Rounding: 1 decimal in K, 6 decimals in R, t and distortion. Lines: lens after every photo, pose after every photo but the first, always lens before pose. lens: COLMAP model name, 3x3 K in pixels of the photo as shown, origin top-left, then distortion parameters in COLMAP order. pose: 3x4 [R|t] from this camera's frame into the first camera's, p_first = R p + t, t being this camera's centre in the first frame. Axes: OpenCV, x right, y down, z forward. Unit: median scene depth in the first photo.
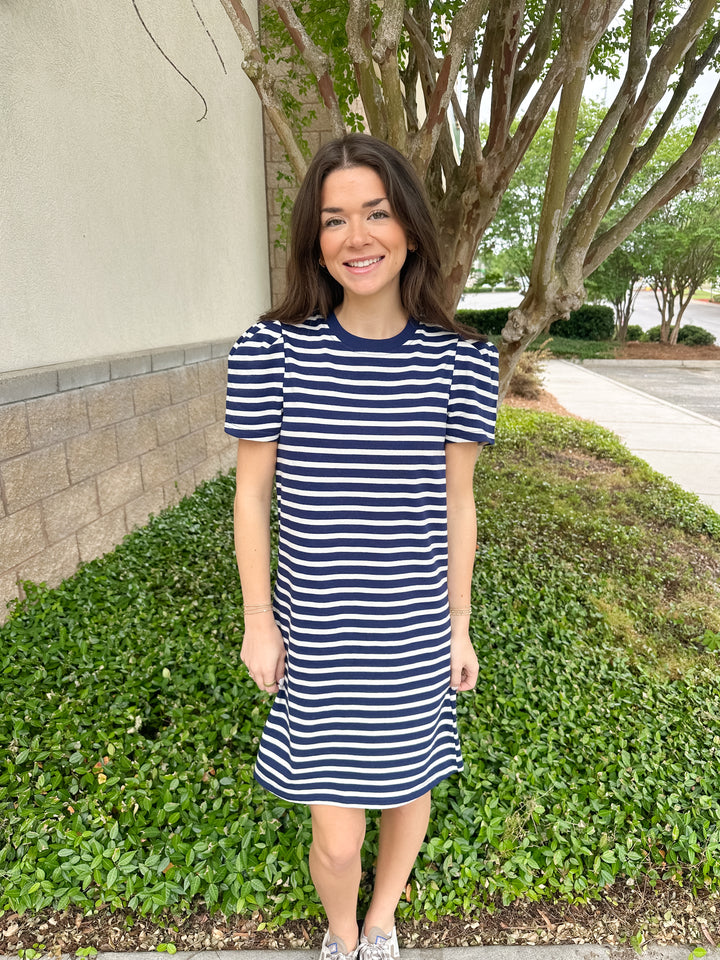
lens RADIAL K [[683.7, 0, 361.7], [0, 683.7, 481.1], [0, 0, 1]] dist [0.020143, -0.037415]
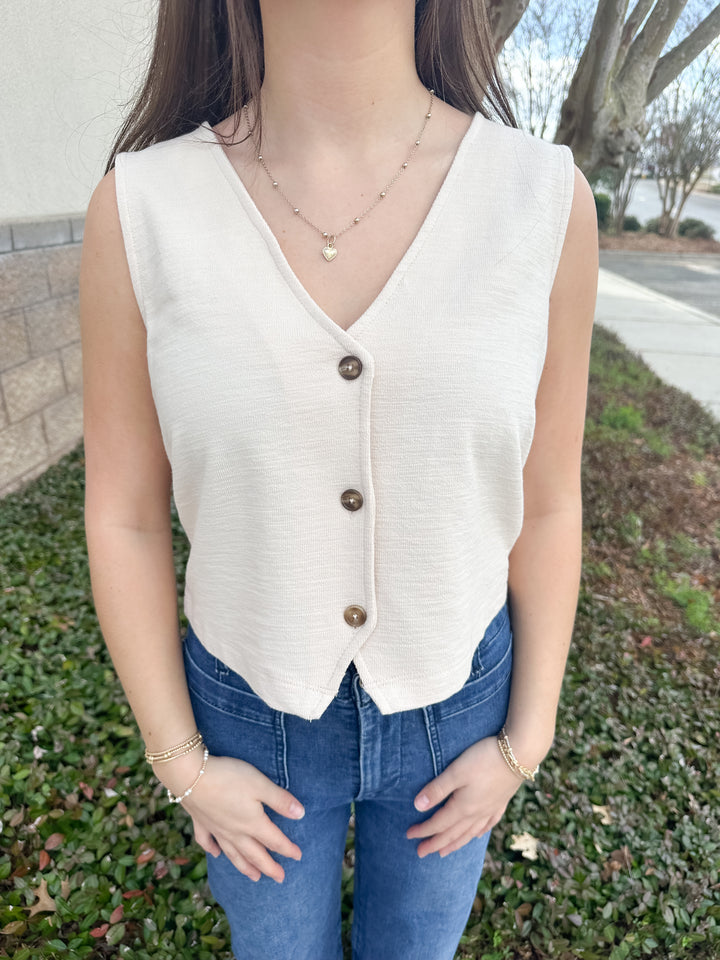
lens RADIAL K [[683.7, 0, 364.3], [0, 683.7, 478.0], [0, 0, 1]] dist [0.020143, -0.037415]
pose [[0.999340, 0.010293, 0.034837, 0.009442], [-0.015275, 0.989177, 0.145932, -0.011423], [-0.032958, -0.146368, 0.988681, 0.191889]]
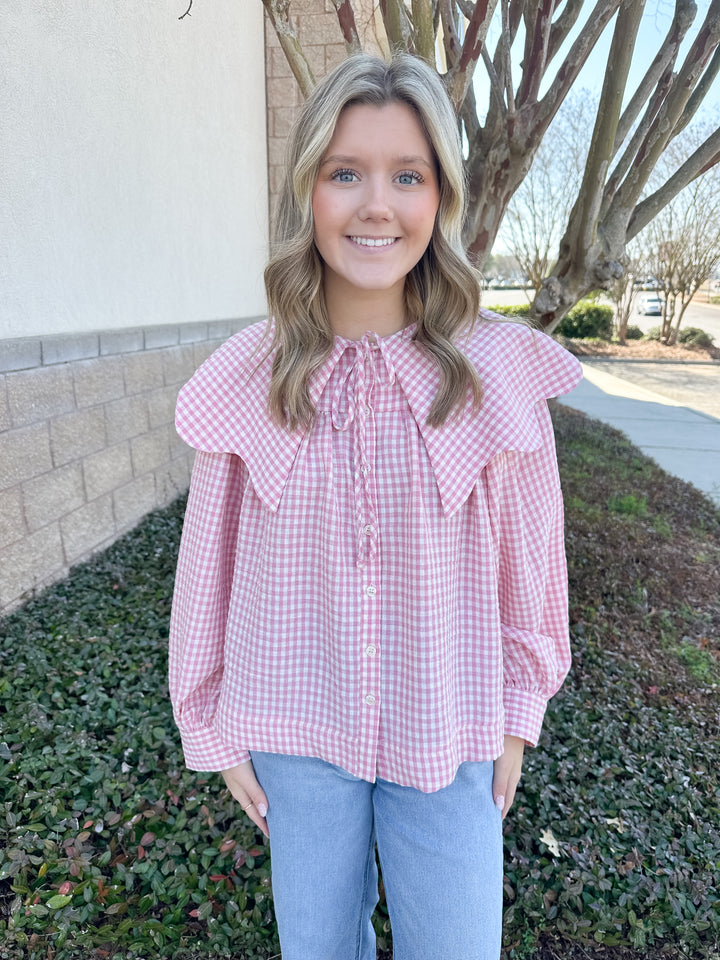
lens RADIAL K [[683.7, 0, 358.6], [0, 683.7, 481.2], [0, 0, 1]] dist [0.020143, -0.037415]
pose [[0.999839, 0.016792, 0.006293, -0.020996], [-0.016816, 0.999851, 0.003805, 0.013343], [-0.006228, -0.003910, 0.999973, 0.076557]]
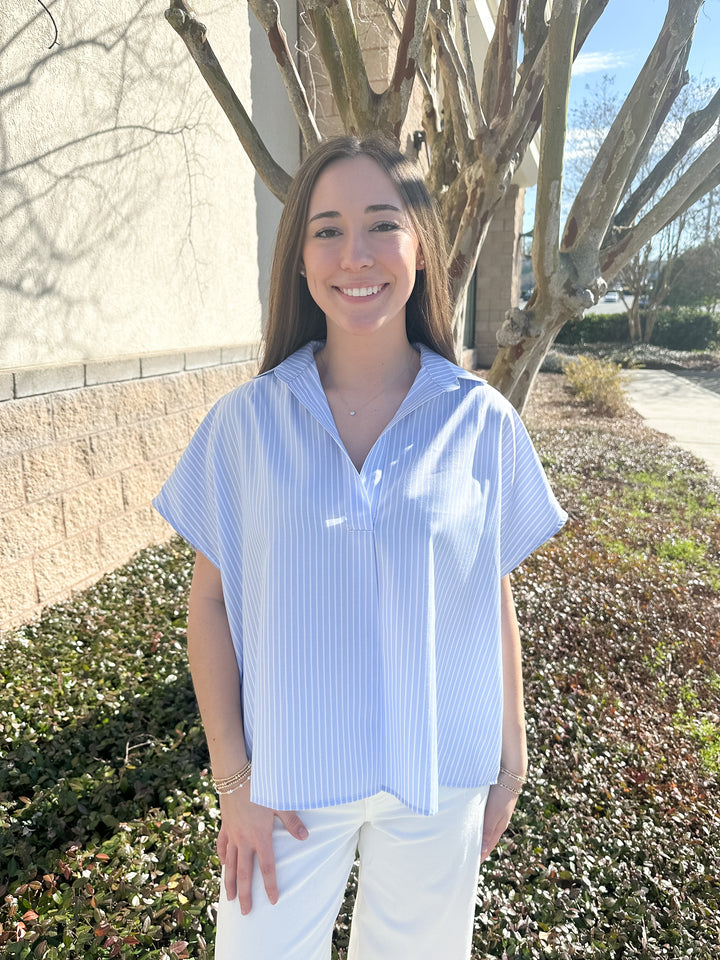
lens RADIAL K [[741.4, 0, 365.9], [0, 741.4, 471.4], [0, 0, 1]] dist [0.023691, -0.025544]
pose [[0.993680, 0.028104, -0.108676, 0.113221], [-0.032095, 0.998866, -0.035152, -0.014902], [0.107565, 0.038418, 0.993456, 0.087723]]
